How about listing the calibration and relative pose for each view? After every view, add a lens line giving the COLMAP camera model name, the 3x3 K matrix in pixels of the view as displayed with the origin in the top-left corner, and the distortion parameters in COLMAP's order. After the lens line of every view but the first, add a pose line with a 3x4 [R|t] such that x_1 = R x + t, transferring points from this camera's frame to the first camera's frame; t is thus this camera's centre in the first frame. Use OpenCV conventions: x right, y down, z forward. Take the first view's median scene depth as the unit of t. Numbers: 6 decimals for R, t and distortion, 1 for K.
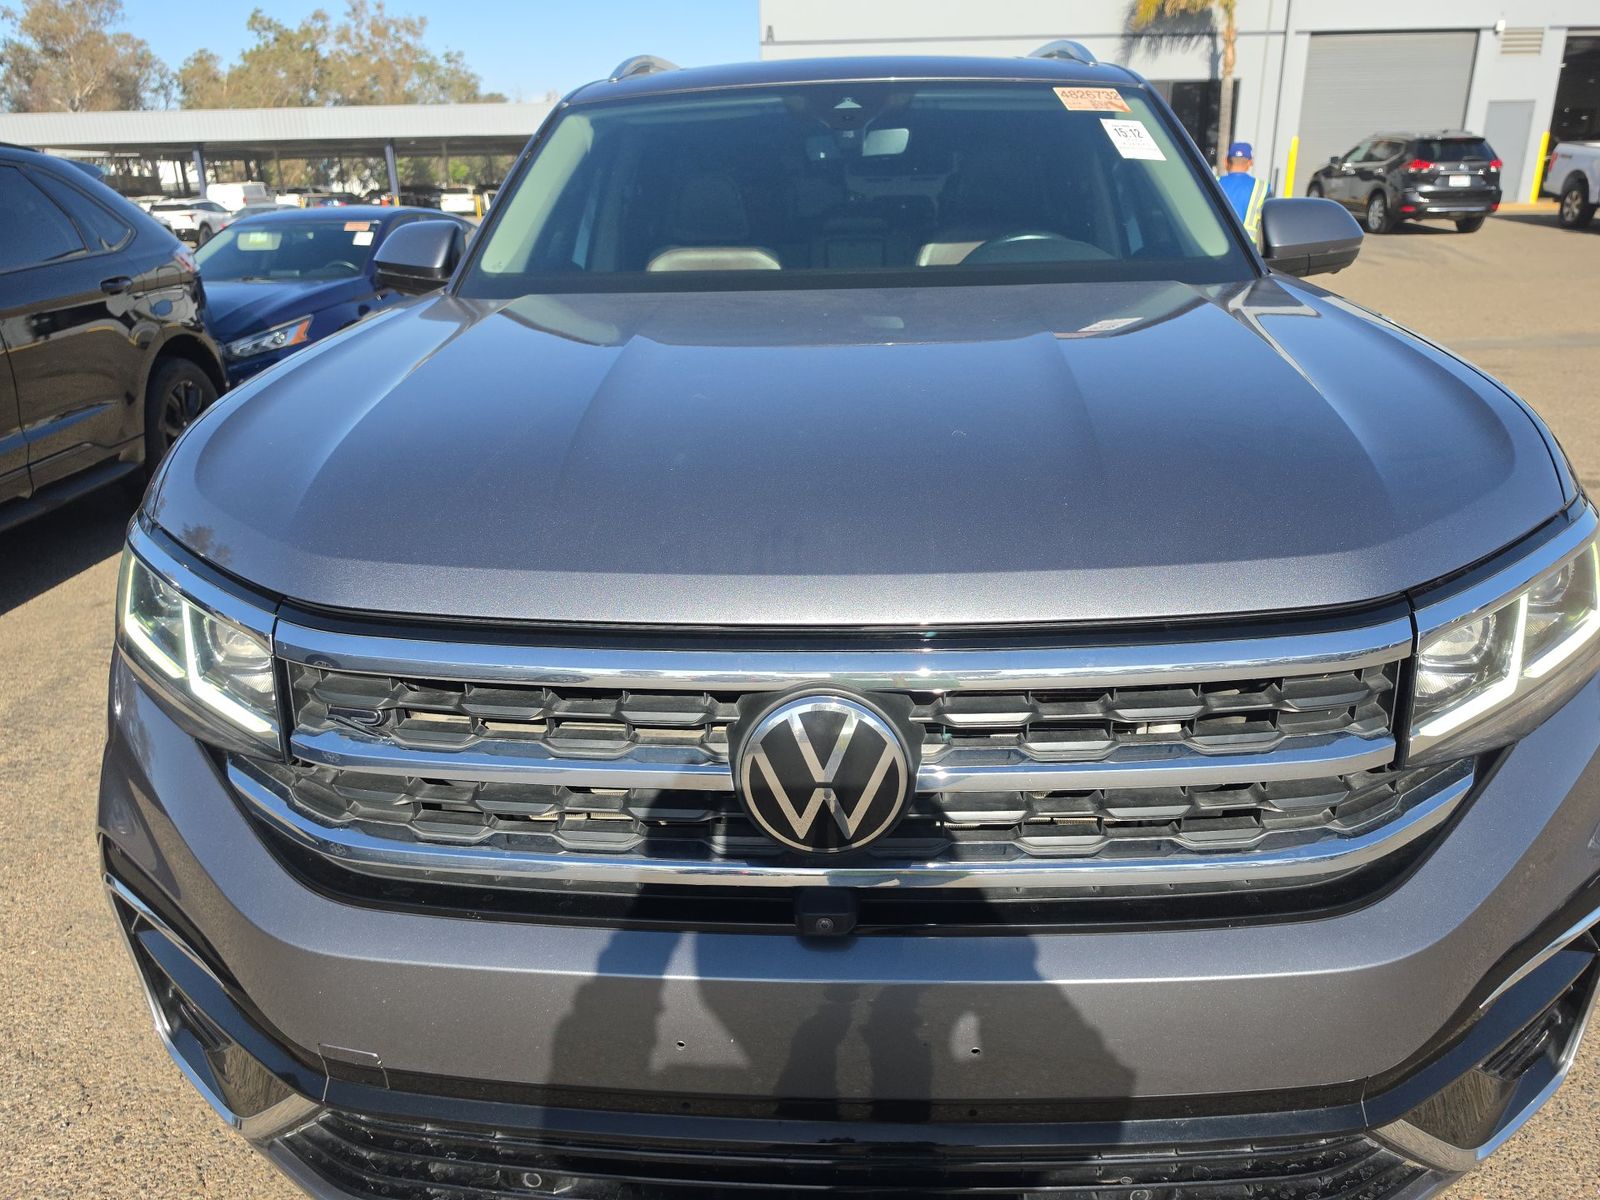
lens RADIAL K [[1095.1, 0, 800.0], [0, 1095.1, 600.0], [0, 0, 1]] dist [-0.015691, 0.000737]
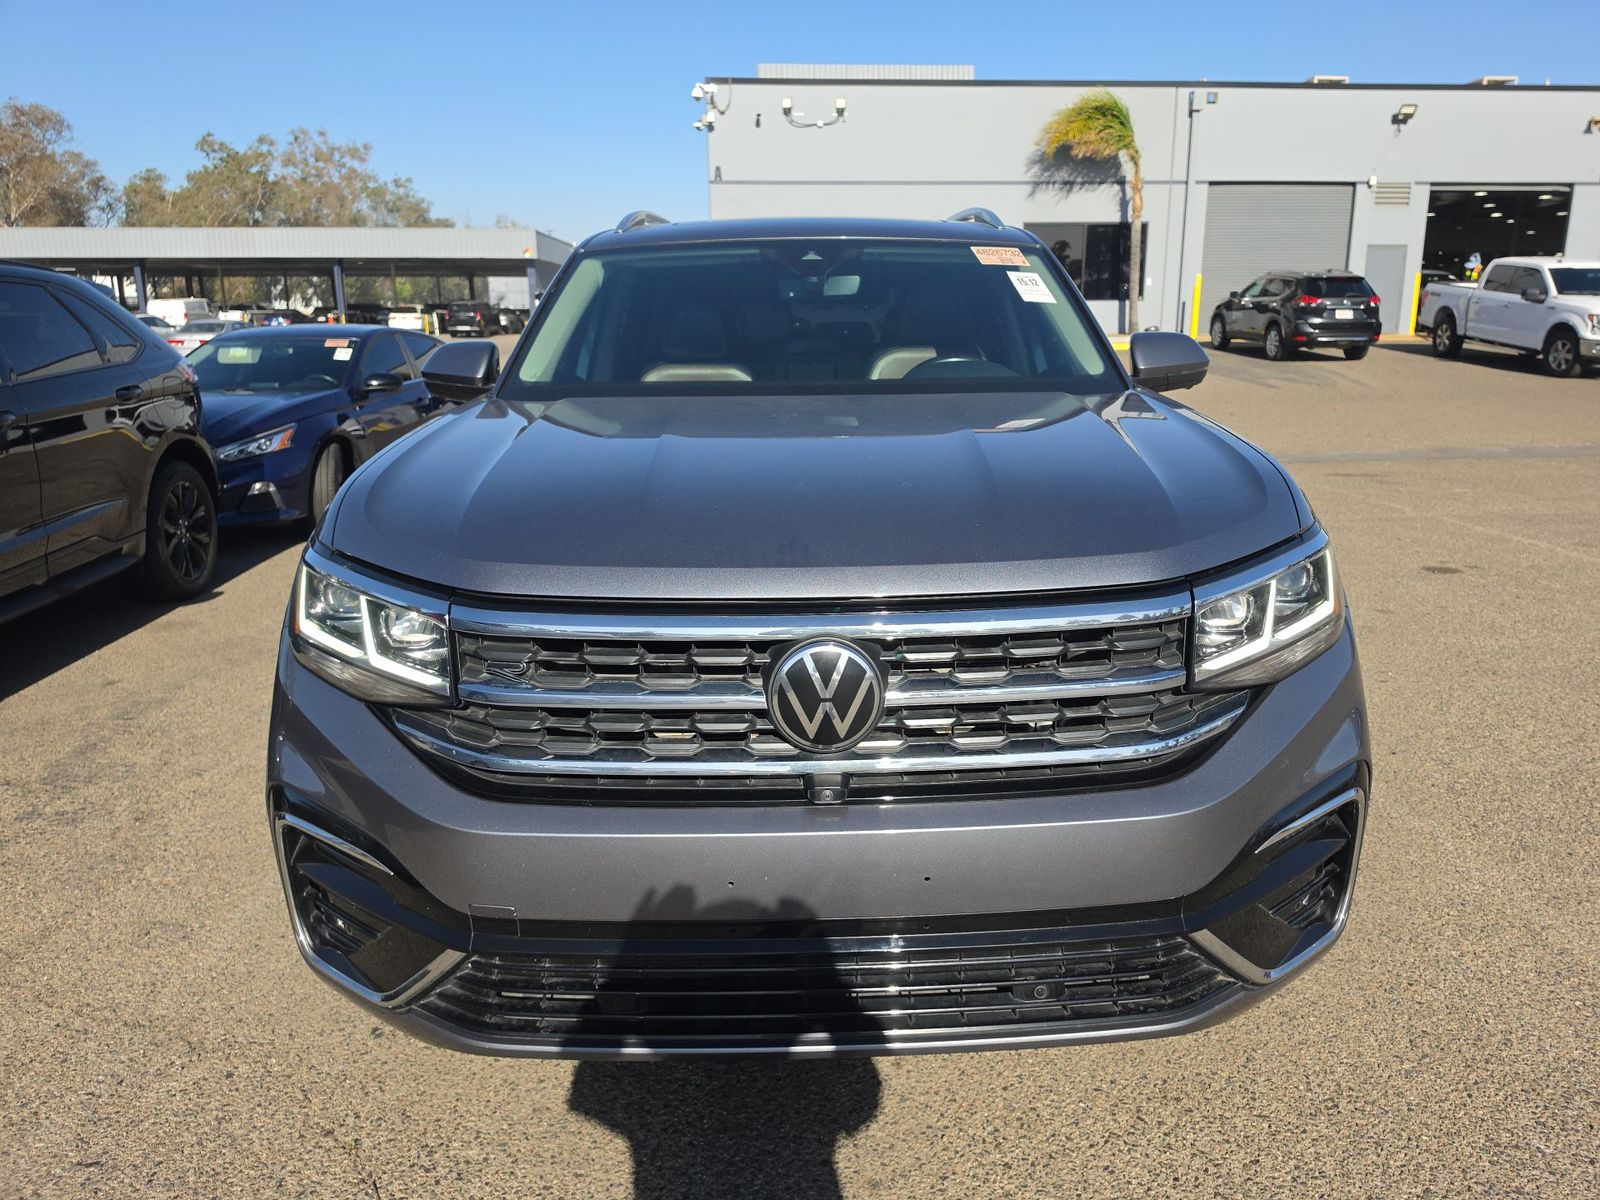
lens RADIAL K [[1085.5, 0, 841.6], [0, 1085.5, 597.0], [0, 0, 1]] dist [-0.010657, -0.002539]
pose [[0.996085, -0.007863, 0.088051, -0.015808], [0.016985, 0.994501, -0.103342, 0.031862], [-0.086754, 0.104433, 0.990741, -0.094086]]
